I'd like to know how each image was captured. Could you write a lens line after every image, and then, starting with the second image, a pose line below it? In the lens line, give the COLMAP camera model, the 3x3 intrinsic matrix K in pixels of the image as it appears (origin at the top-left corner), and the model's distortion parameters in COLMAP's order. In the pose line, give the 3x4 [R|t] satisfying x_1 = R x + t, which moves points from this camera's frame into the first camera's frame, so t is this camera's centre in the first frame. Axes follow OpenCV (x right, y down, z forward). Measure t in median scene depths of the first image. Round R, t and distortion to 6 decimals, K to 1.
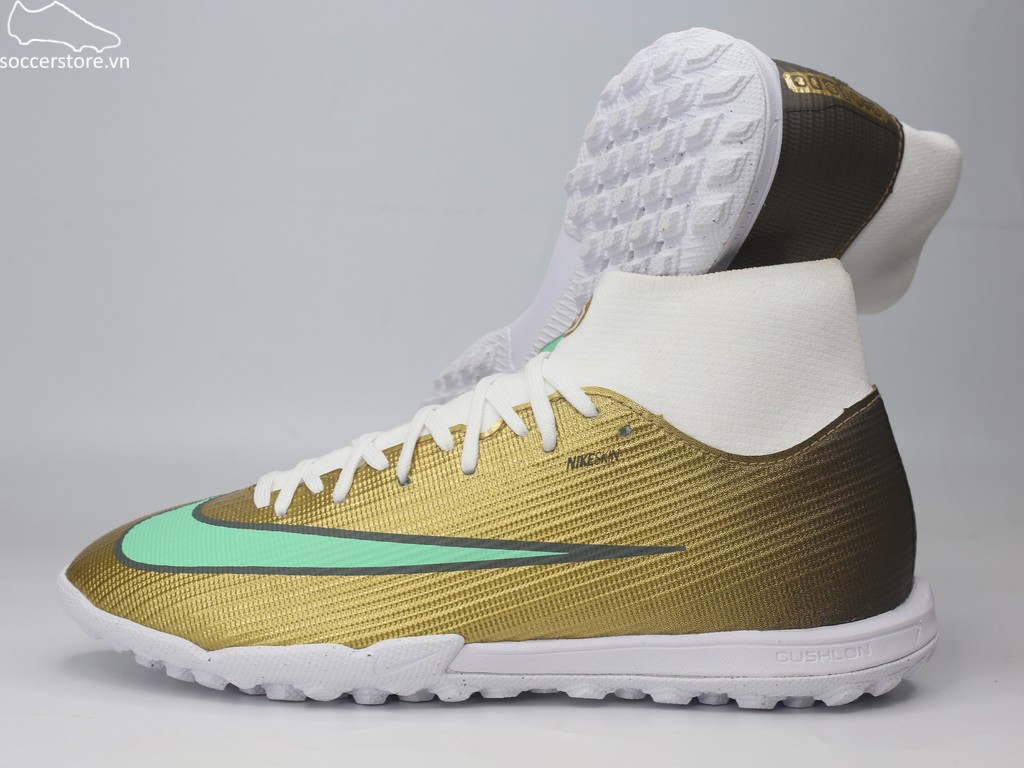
lens RADIAL K [[2021.6, 0, 510.9], [0, 2021.6, 390.0], [0, 0, 1]] dist [-0.124860, 0.000000]
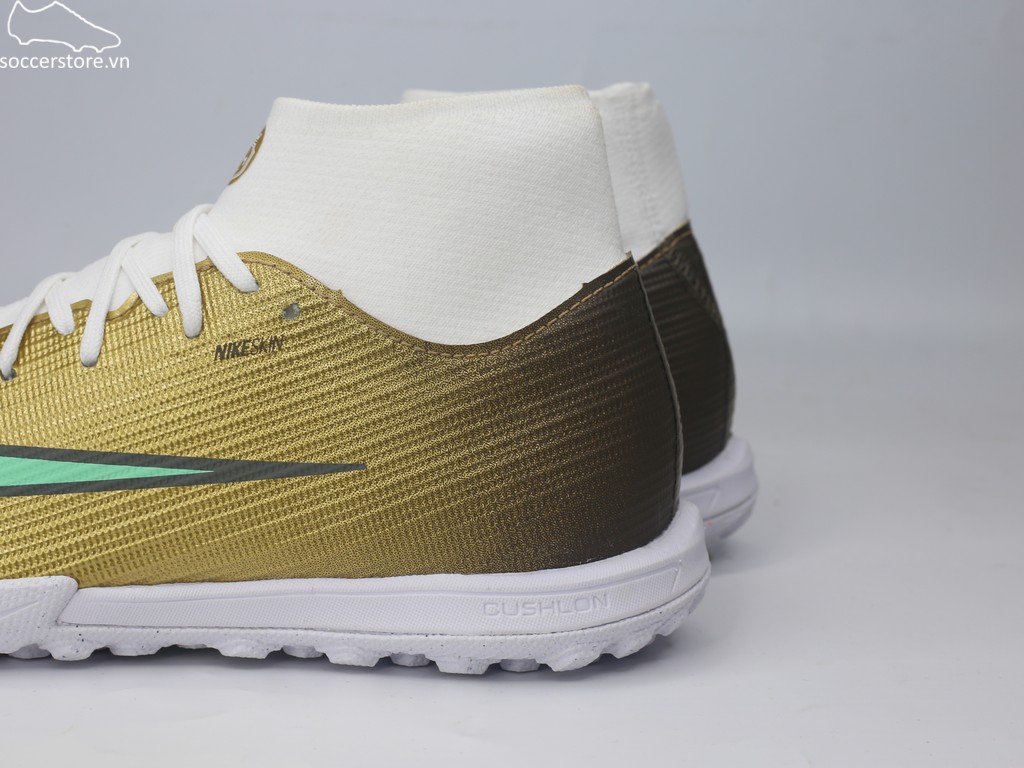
lens RADIAL K [[2021.6, 0, 509.9], [0, 2021.6, 414.0], [0, 0, 1]] dist [-0.124860, 0.000000]
pose [[0.999465, 0.006036, 0.032135, 0.114630], [-0.008925, 0.995854, 0.090527, -0.010580], [-0.031456, -0.090765, 0.995375, 0.238819]]
